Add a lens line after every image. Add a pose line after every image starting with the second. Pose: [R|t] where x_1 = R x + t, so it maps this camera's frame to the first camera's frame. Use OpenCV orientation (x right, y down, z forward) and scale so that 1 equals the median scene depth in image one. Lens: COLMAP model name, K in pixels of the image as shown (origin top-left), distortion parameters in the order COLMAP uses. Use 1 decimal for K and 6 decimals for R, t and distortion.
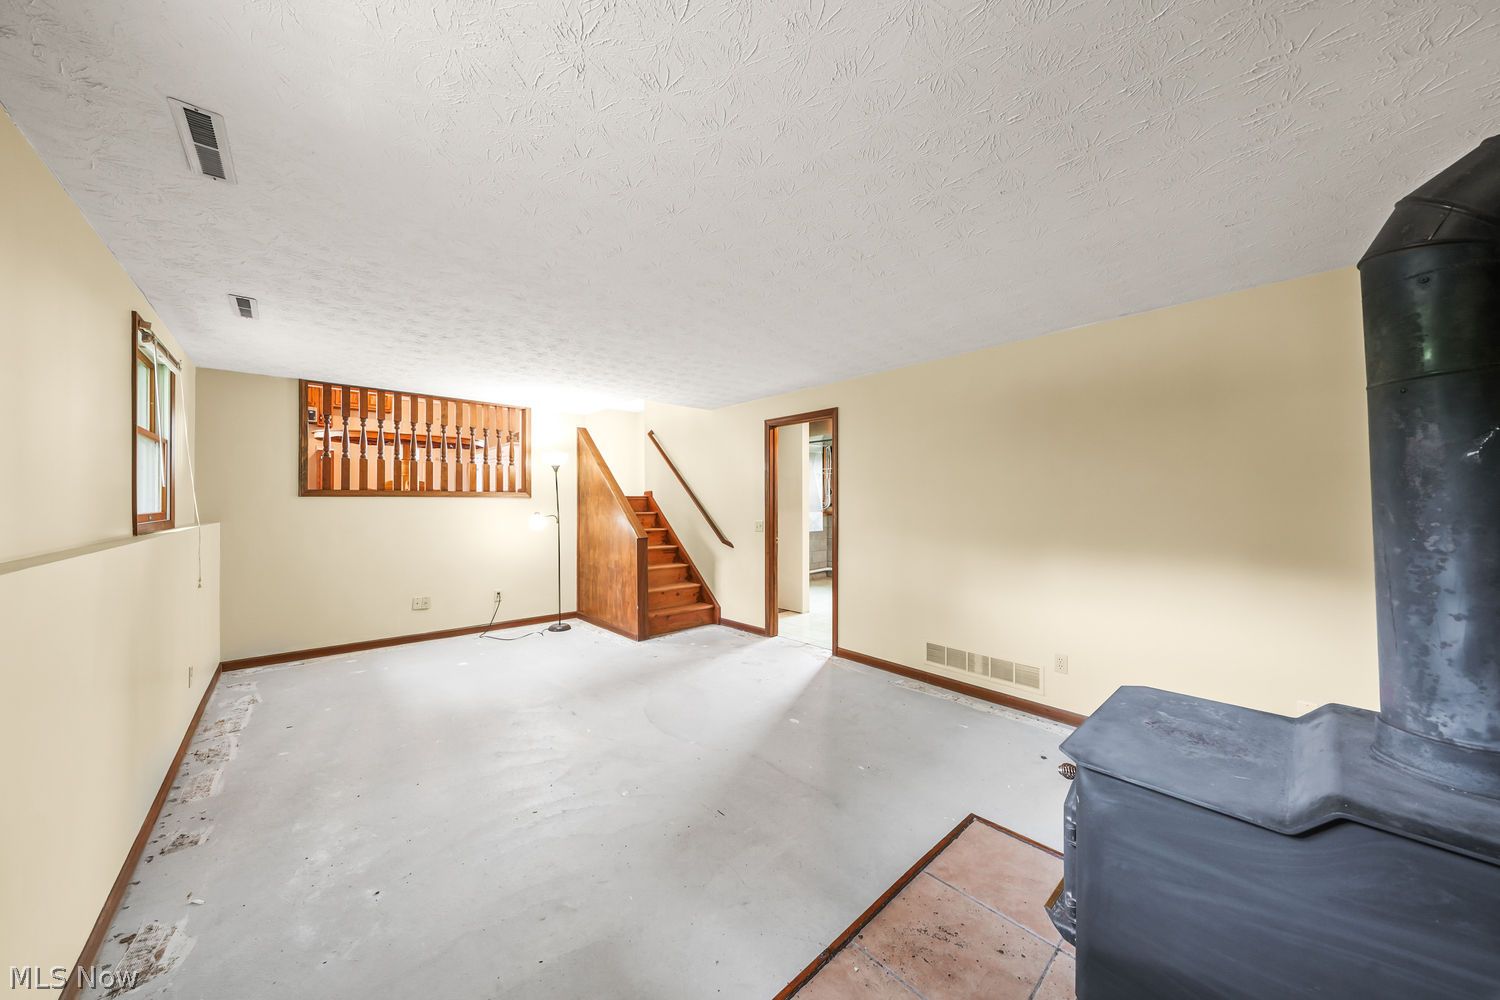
lens RADIAL K [[514.6, 0, 744.7], [0, 514.6, 505.5], [0, 0, 1]] dist [-0.005883, -0.000132]
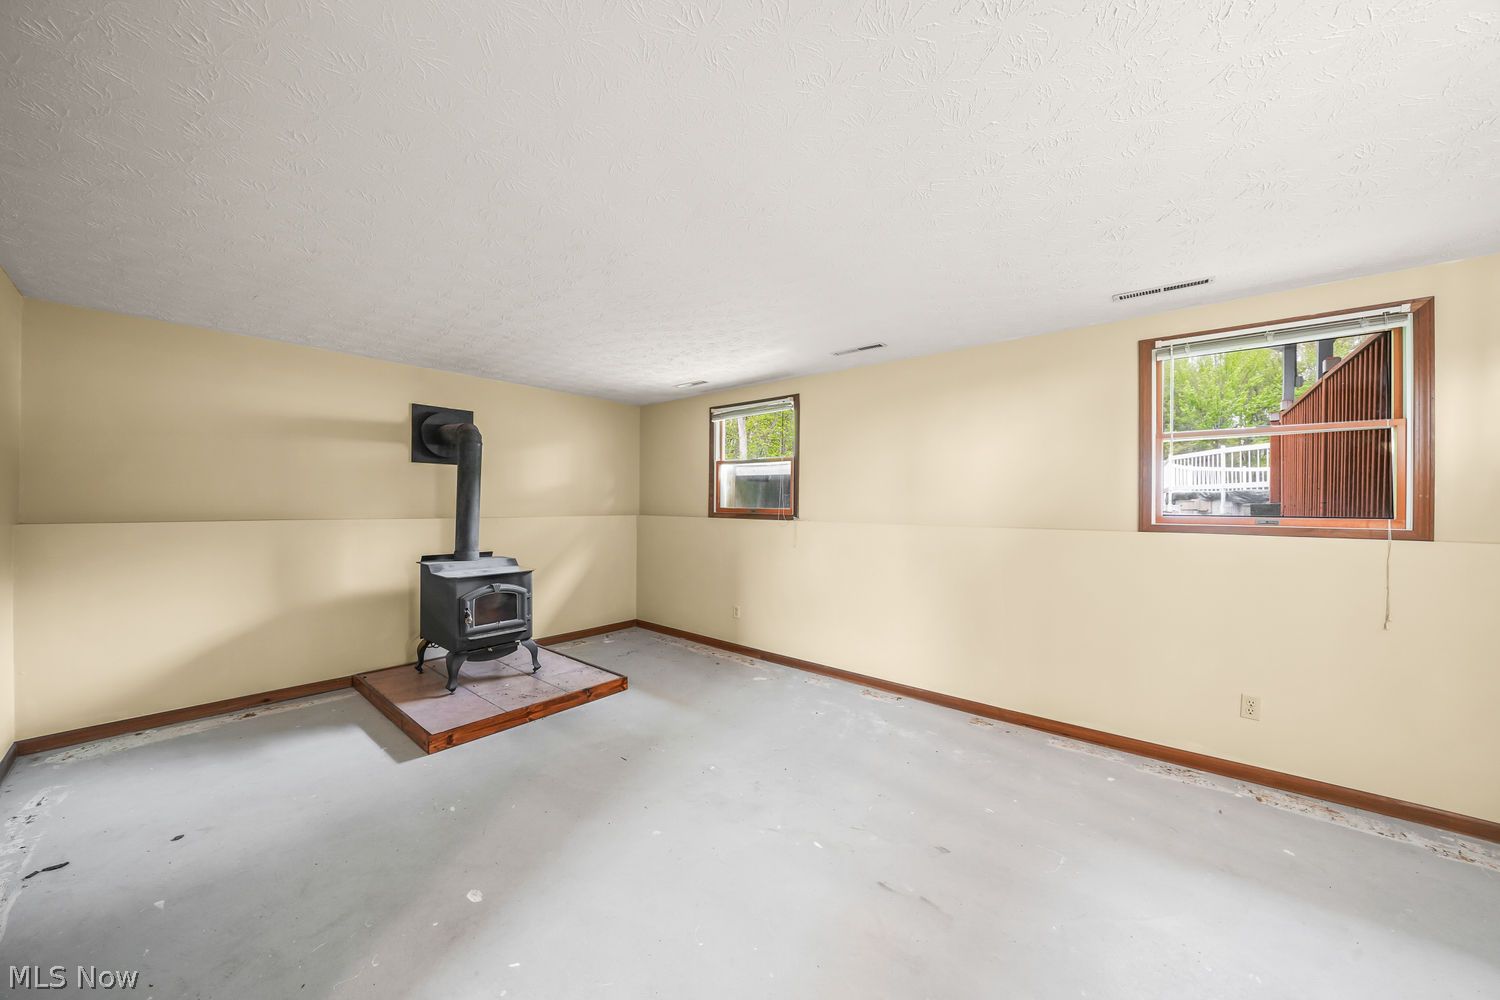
lens RADIAL K [[514.6, 0, 744.7], [0, 514.6, 505.5], [0, 0, 1]] dist [-0.005883, -0.000132]
pose [[-0.989913, -0.007958, -0.141456, -0.162392], [-0.008681, 0.999952, 0.004497, 0.000094], [0.141414, 0.005680, -0.989934, 2.364781]]
